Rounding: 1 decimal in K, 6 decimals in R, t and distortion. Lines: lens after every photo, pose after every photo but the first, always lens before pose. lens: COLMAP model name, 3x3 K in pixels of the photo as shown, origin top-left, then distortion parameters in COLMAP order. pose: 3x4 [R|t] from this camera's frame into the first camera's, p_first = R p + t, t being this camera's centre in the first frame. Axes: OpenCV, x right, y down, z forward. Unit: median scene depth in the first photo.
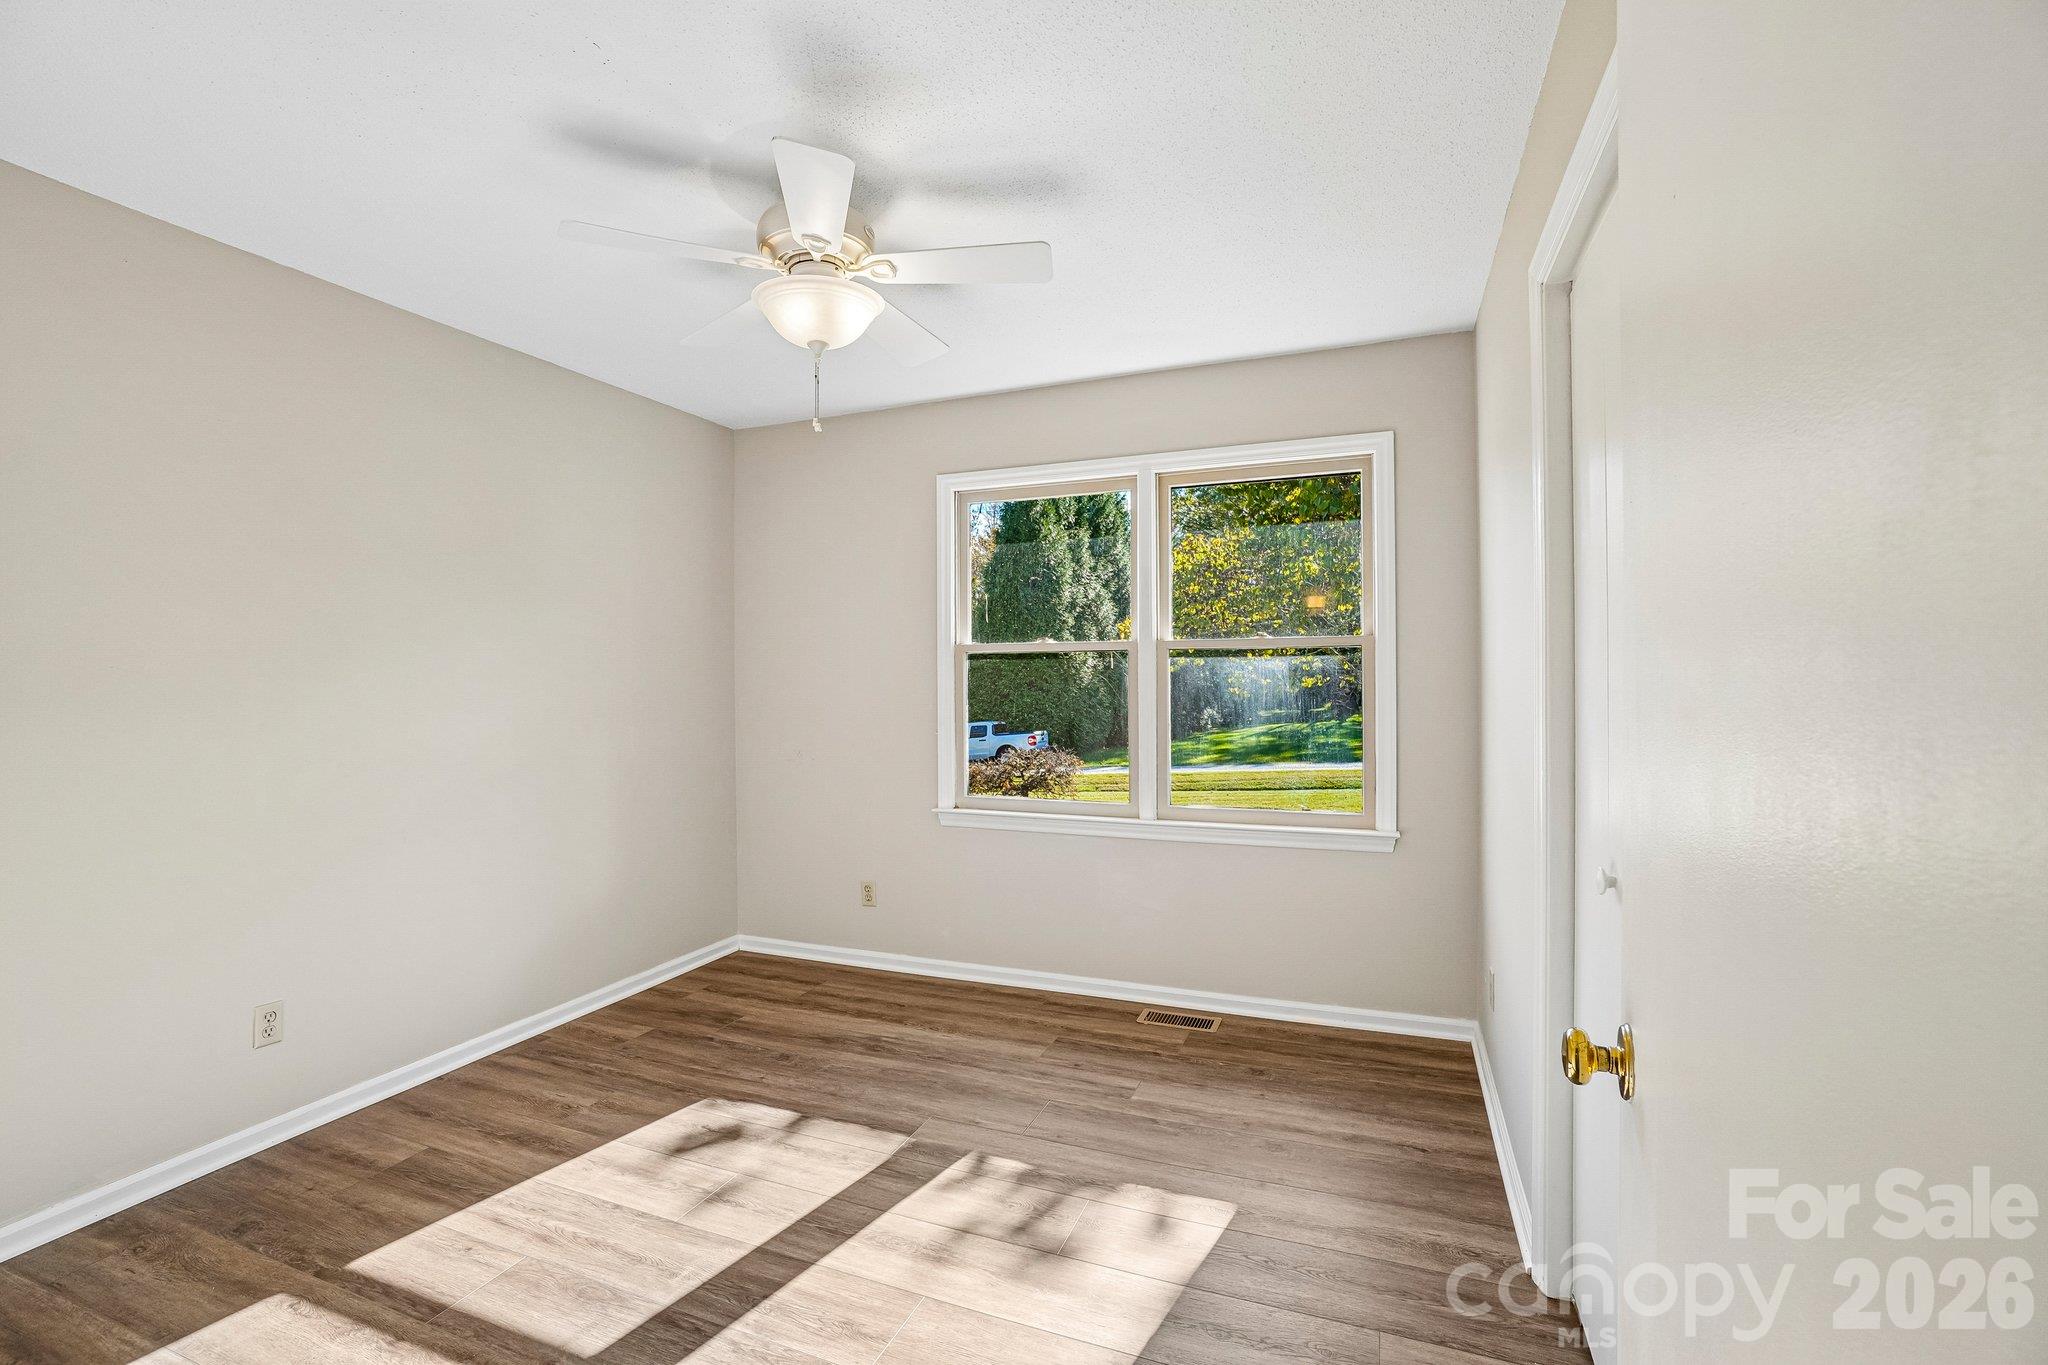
lens RADIAL K [[905.6, 0, 992.2], [0, 905.6, 694.7], [0, 0, 1]] dist [-0.059022, 0.020264]
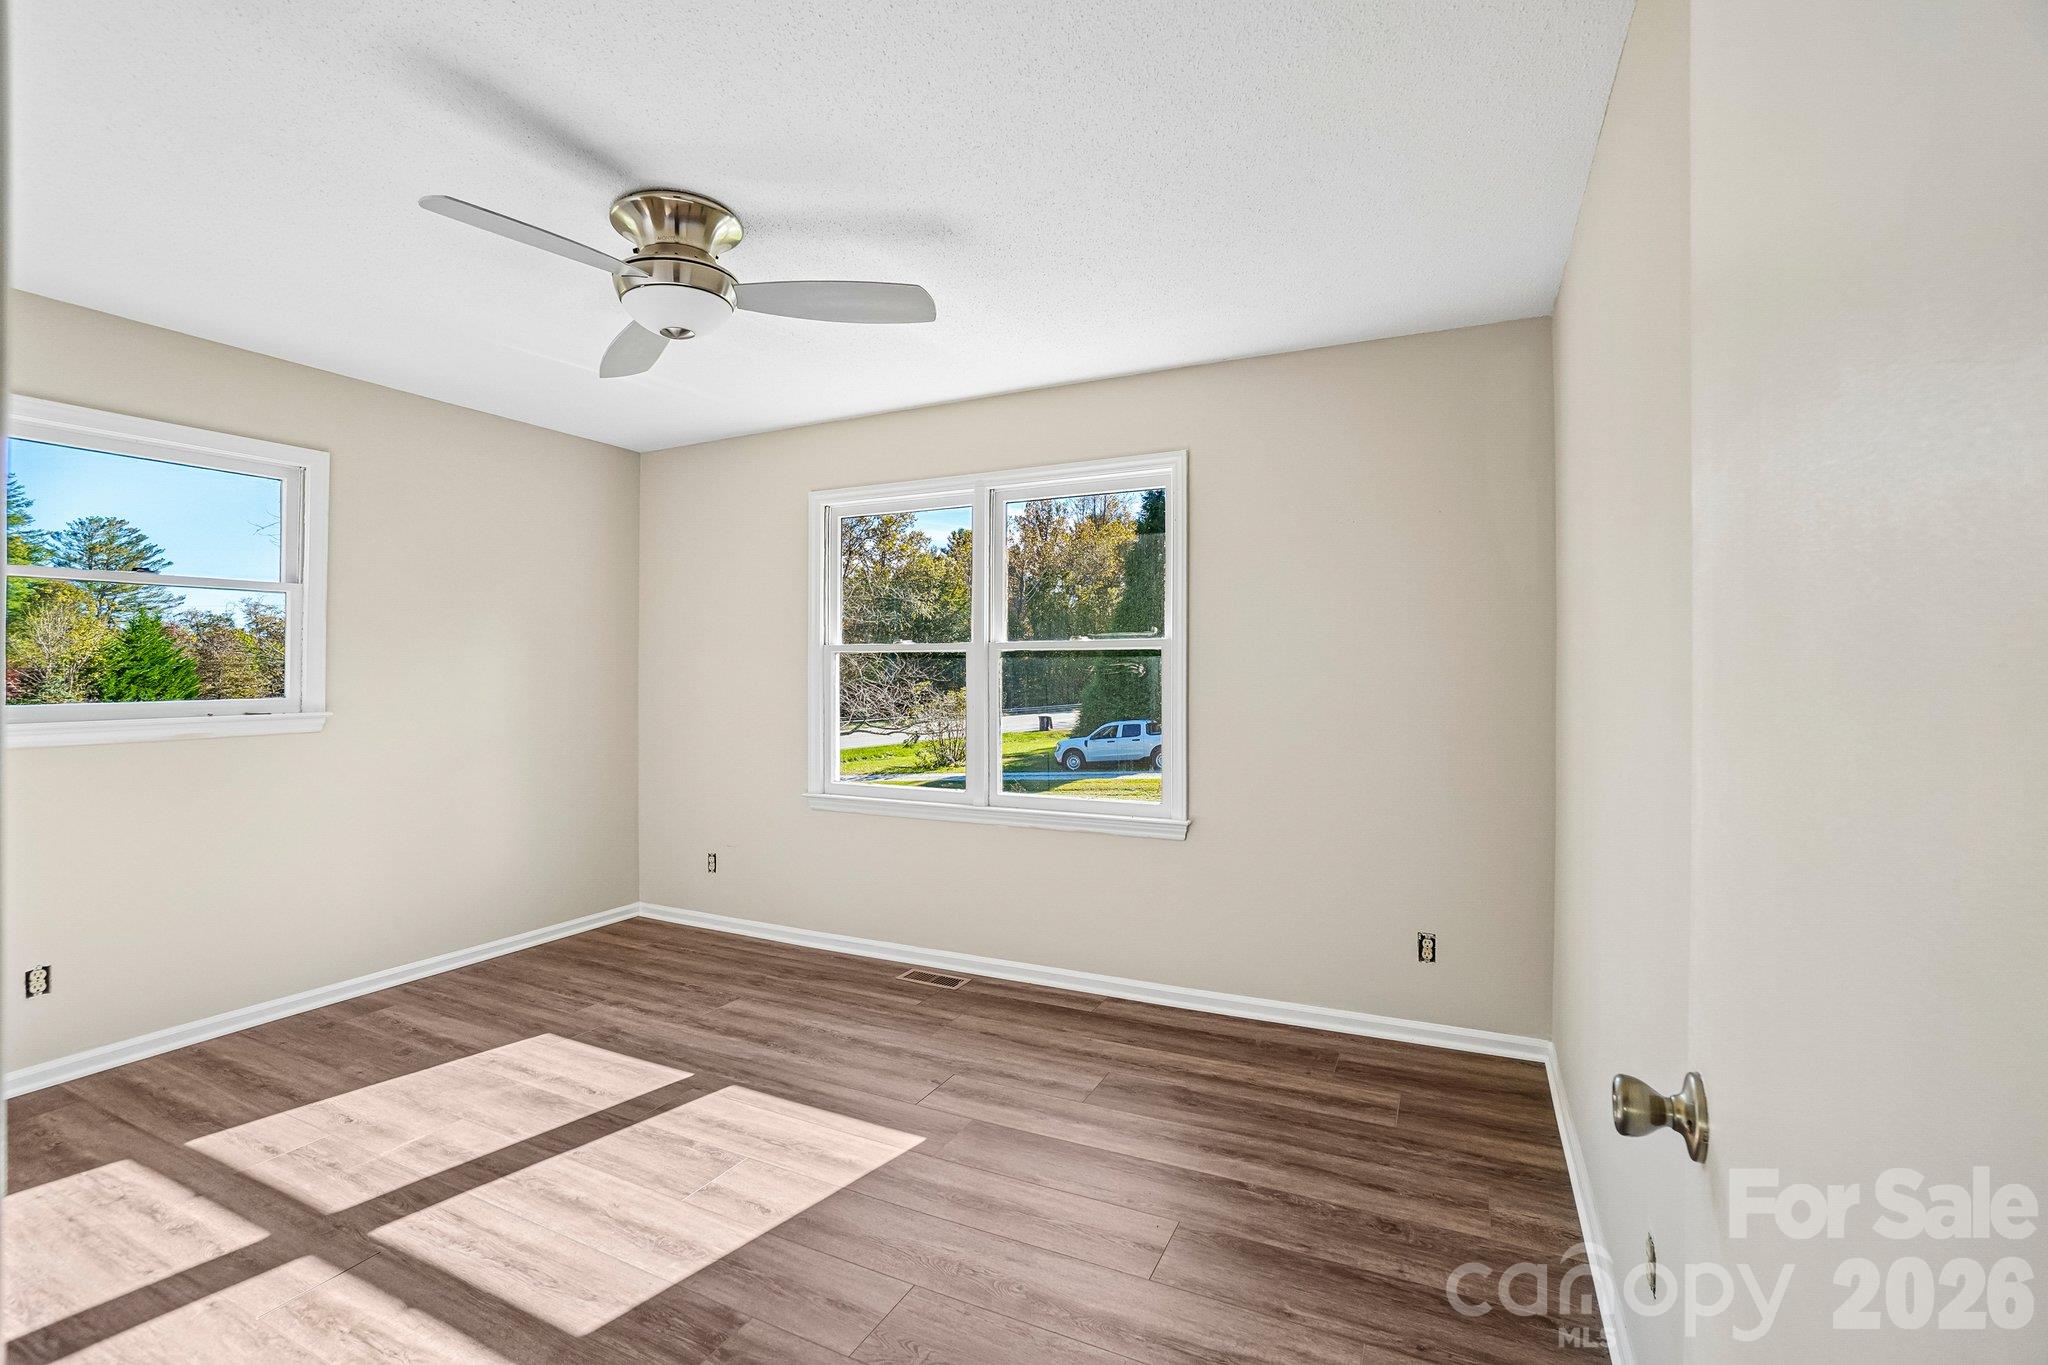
lens RADIAL K [[905.6, 0, 986.9], [0, 905.6, 686.6], [0, 0, 1]] dist [-0.059022, 0.020264]
pose [[0.998584, 0.007758, -0.052632, 0.211923], [-0.008125, 0.999944, -0.006775, 0.001007], [0.052576, 0.007193, 0.998591, -0.084448]]
